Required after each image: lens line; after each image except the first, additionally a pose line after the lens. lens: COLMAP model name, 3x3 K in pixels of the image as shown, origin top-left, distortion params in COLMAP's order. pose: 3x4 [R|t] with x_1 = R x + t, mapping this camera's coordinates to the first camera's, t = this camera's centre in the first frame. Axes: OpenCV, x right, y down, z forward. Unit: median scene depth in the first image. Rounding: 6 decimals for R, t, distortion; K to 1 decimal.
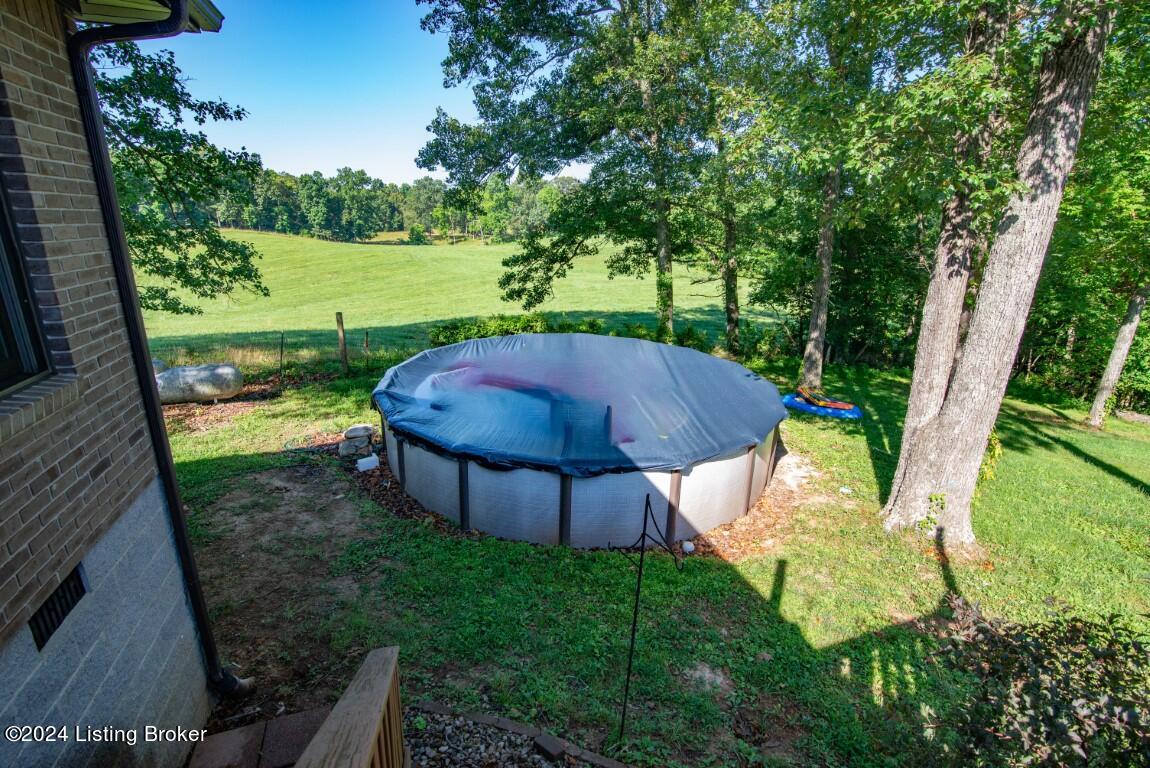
lens RADIAL K [[531.0, 0, 572.8], [0, 531.0, 386.3], [0, 0, 1]] dist [-0.016144, 0.000465]
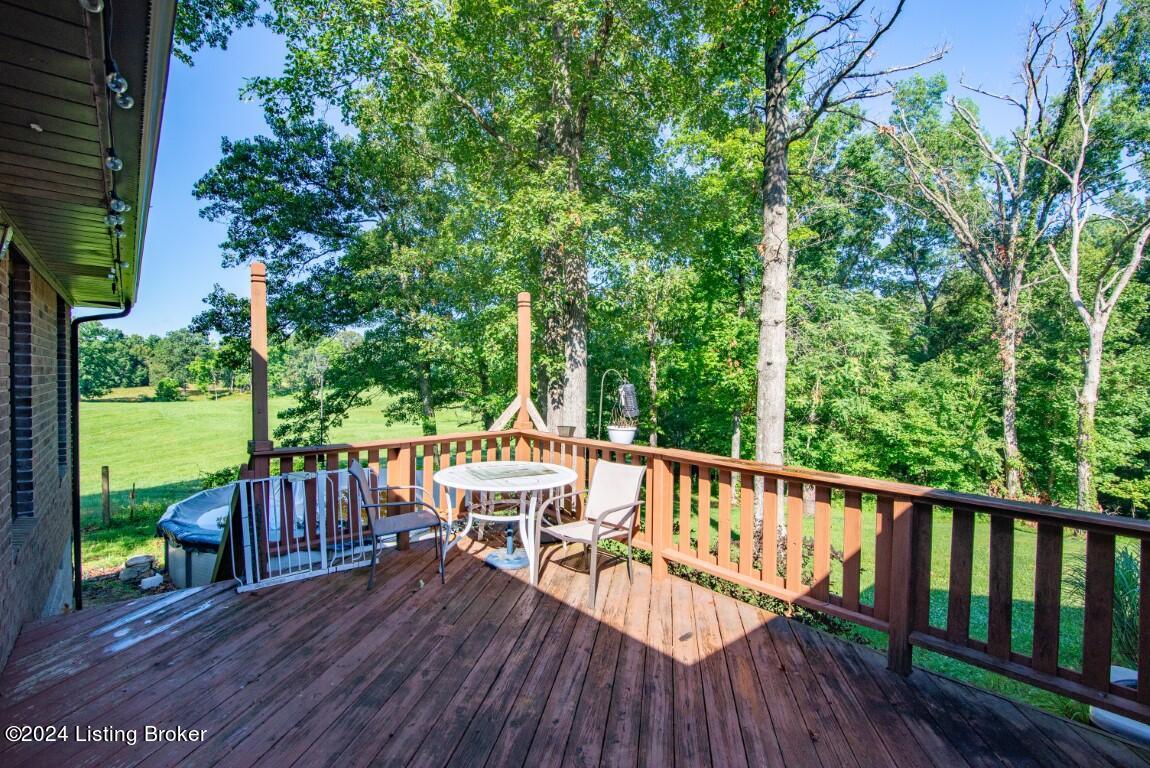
lens RADIAL K [[531.0, 0, 573.1], [0, 531.0, 386.2], [0, 0, 1]] dist [-0.016144, 0.000465]
pose [[0.926367, -0.023470, 0.375891, 0.021824], [0.124014, 0.961406, -0.245598, 0.048241], [-0.355620, 0.274130, 0.893525, -0.190792]]
